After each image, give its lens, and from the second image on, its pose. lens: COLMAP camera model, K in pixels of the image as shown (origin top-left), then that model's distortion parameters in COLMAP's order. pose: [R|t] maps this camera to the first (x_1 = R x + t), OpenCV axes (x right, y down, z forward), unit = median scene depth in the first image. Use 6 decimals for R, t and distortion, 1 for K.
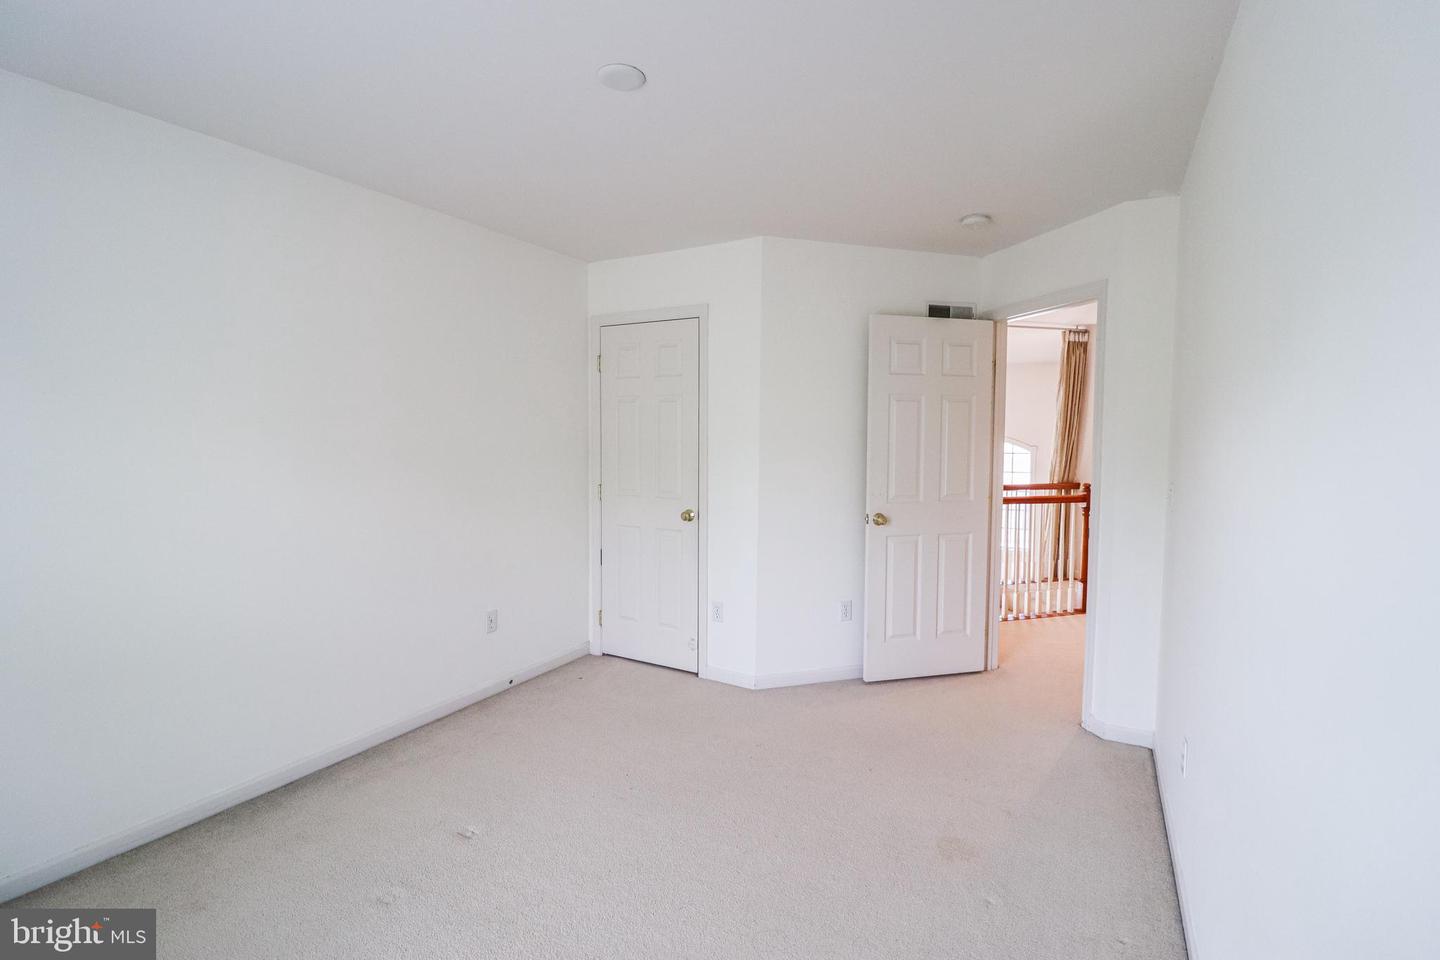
lens RADIAL K [[684.5, 0, 721.4], [0, 684.5, 467.3], [0, 0, 1]] dist [0.003193, -0.016319]
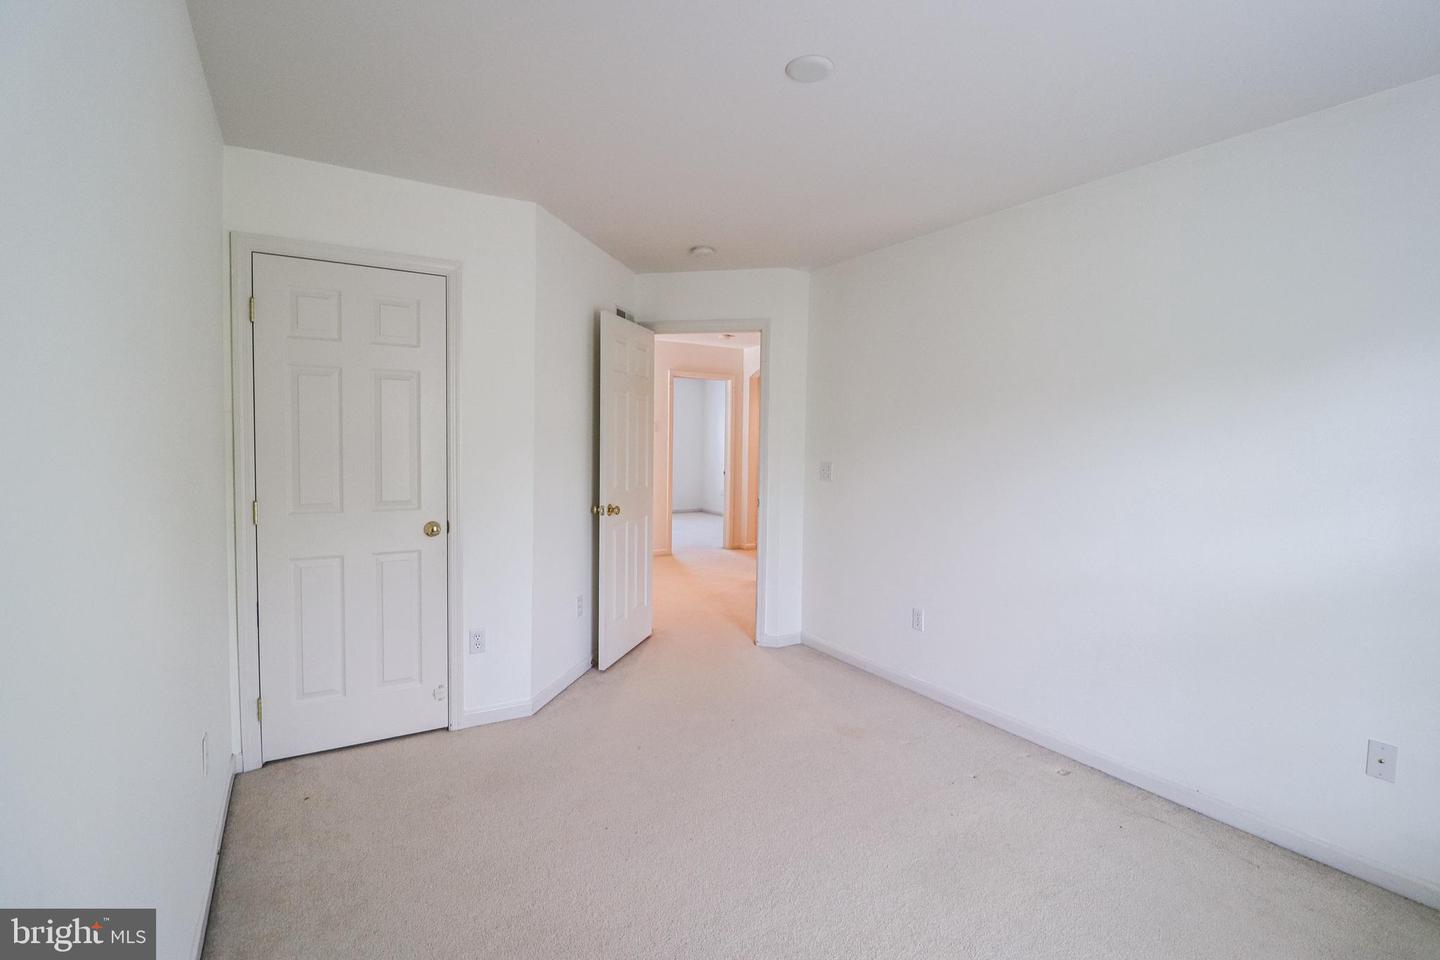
lens RADIAL K [[684.5, 0, 721.4], [0, 684.5, 467.3], [0, 0, 1]] dist [0.003193, -0.016319]
pose [[0.462510, -0.033790, 0.885970, -0.583556], [0.025698, 0.999365, 0.024699, -0.009576], [-0.886242, 0.011344, 0.463084, 0.356564]]
